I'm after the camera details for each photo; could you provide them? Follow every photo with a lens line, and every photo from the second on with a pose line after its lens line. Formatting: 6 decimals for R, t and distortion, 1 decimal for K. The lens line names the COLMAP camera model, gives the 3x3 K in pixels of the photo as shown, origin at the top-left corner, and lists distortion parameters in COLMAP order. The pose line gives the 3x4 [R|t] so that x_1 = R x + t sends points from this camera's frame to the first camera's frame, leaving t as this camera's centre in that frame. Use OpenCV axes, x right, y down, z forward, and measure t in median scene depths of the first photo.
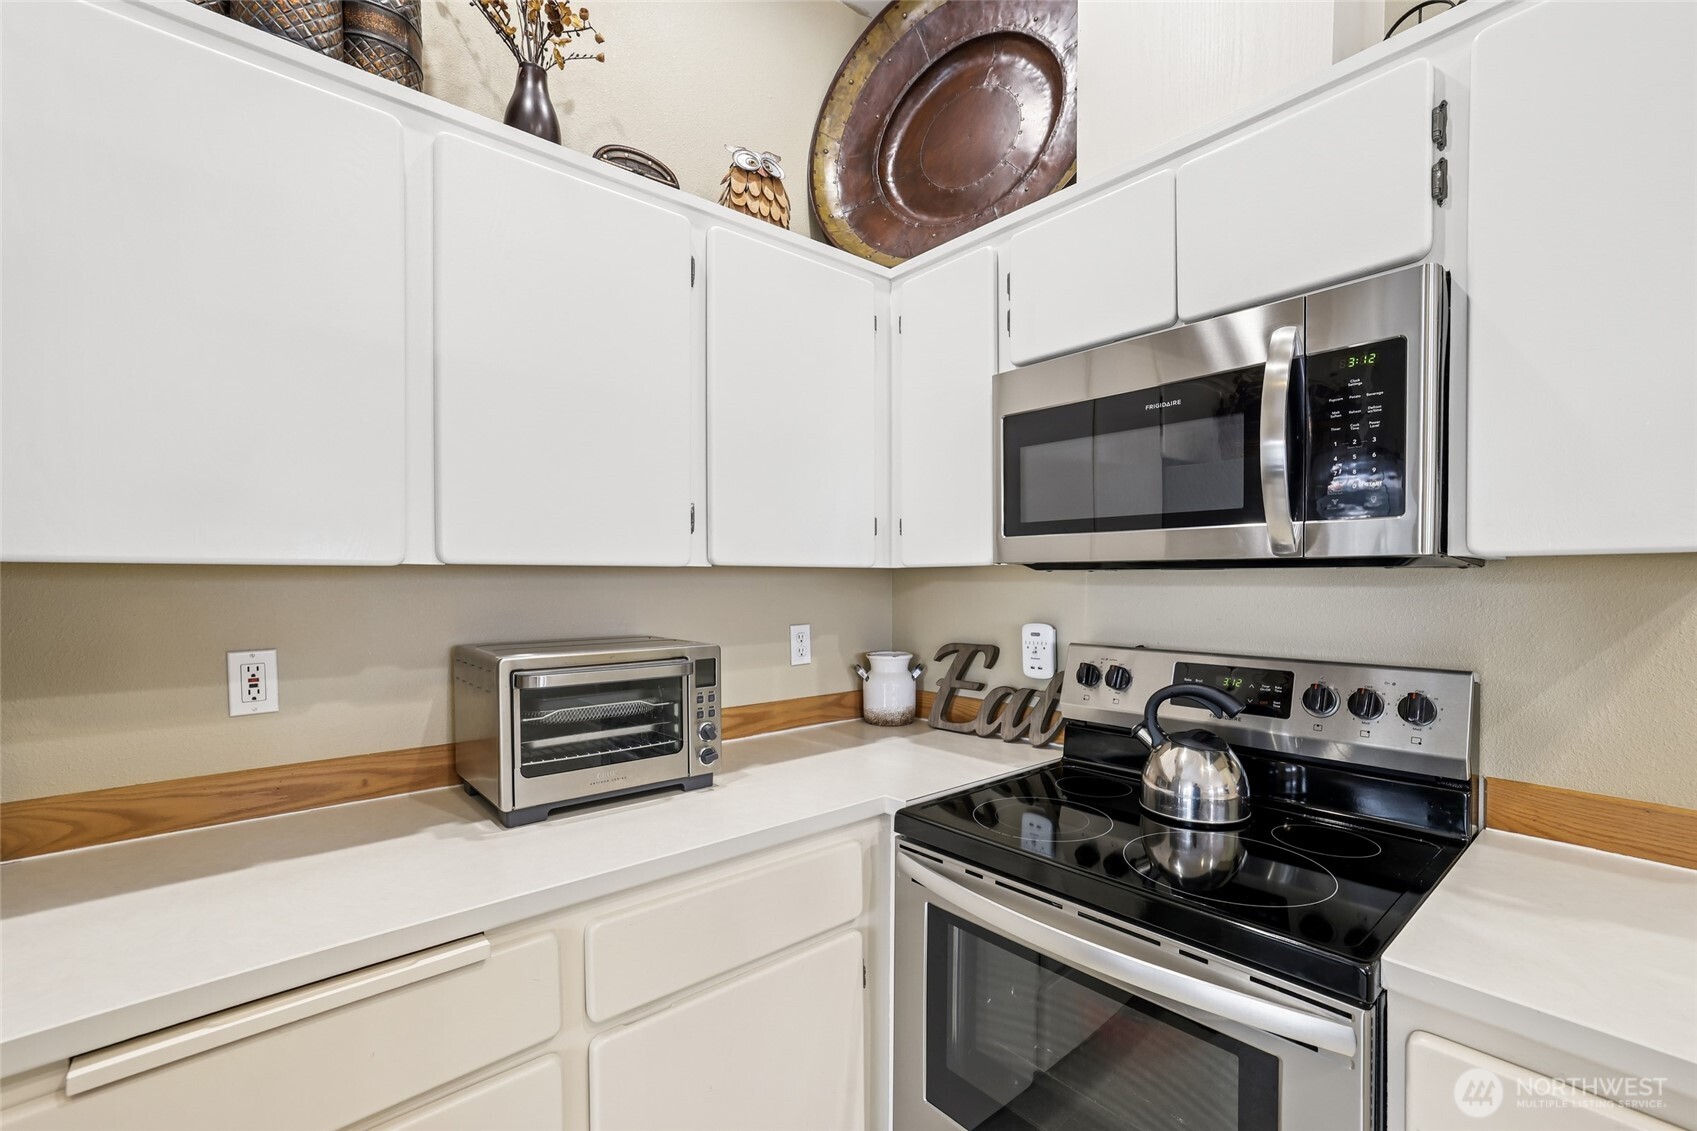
lens RADIAL K [[728.6, 0, 846.6], [0, 728.6, 592.8], [0, 0, 1]] dist [-0.031294, 0.016780]
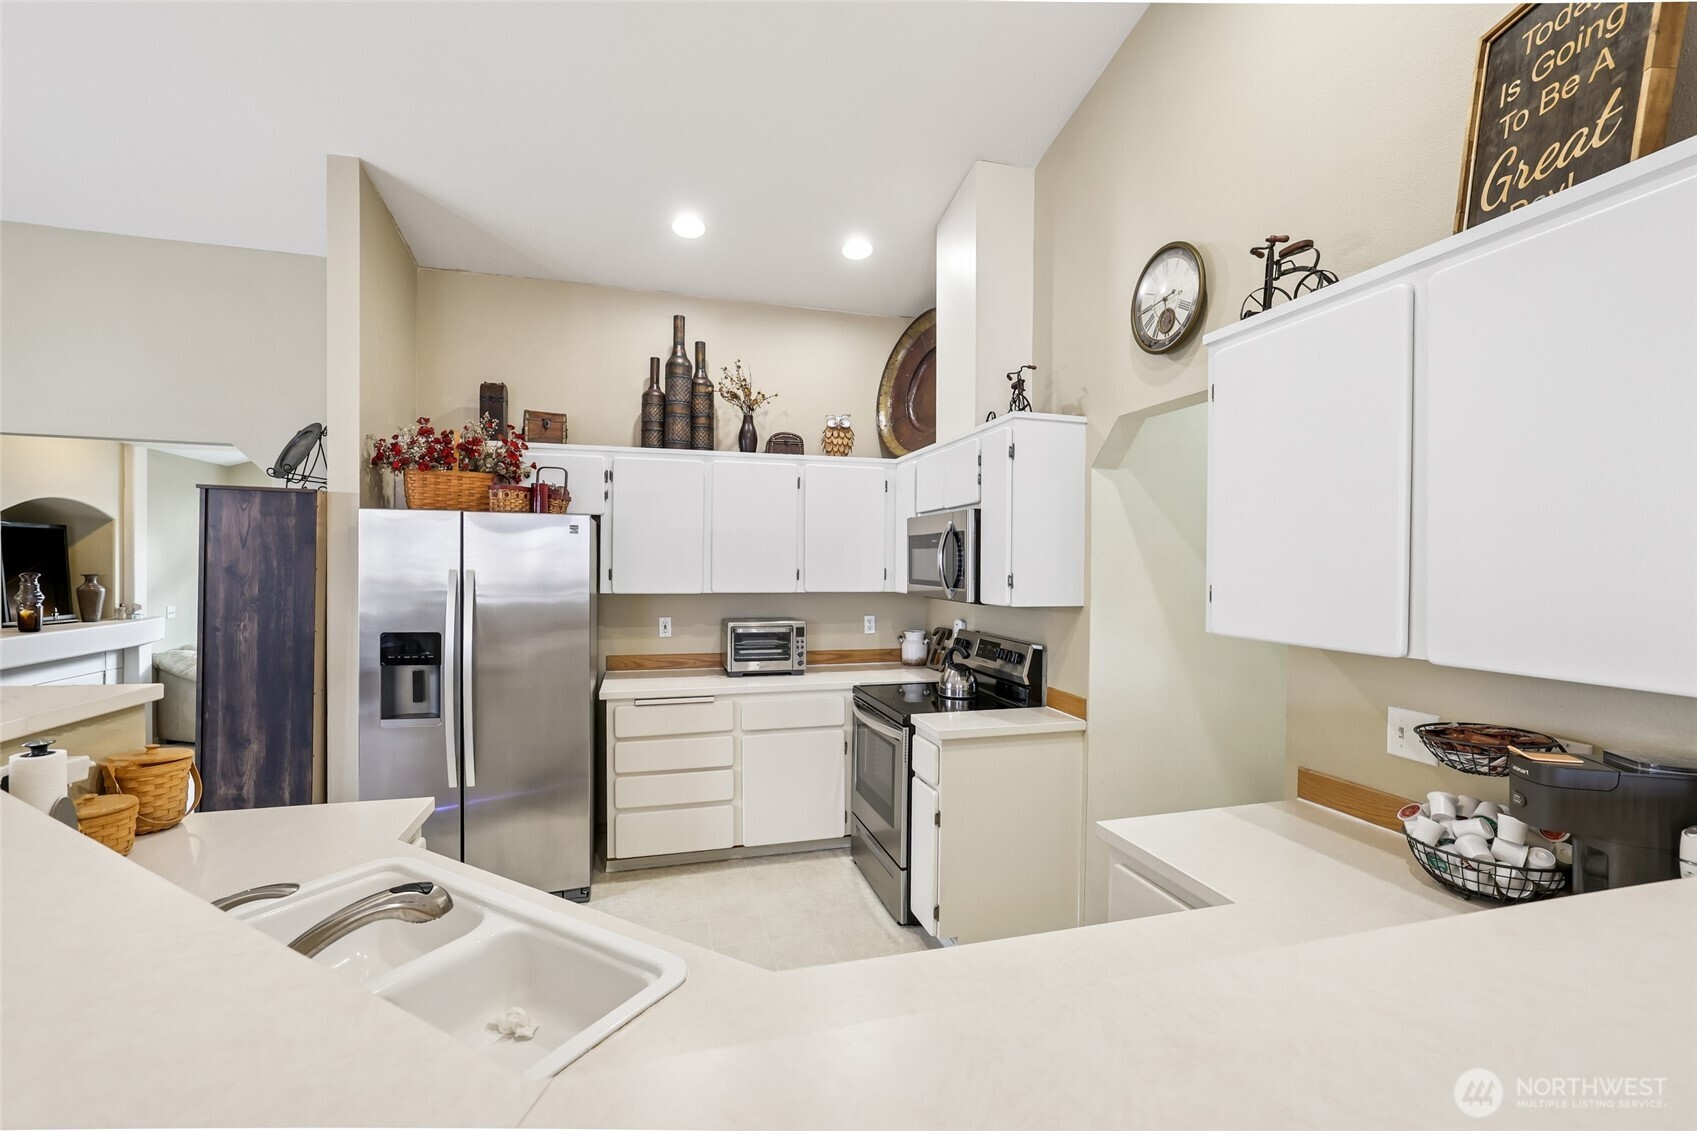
lens RADIAL K [[723.6, 0, 856.4], [0, 723.6, 563.1], [0, 0, 1]] dist [-0.016453, 0.016322]
pose [[0.909810, 0.010185, -0.414900, 1.117201], [-0.017567, 0.999748, -0.013980, -0.114033], [0.414653, 0.020008, 0.909760, -1.377896]]
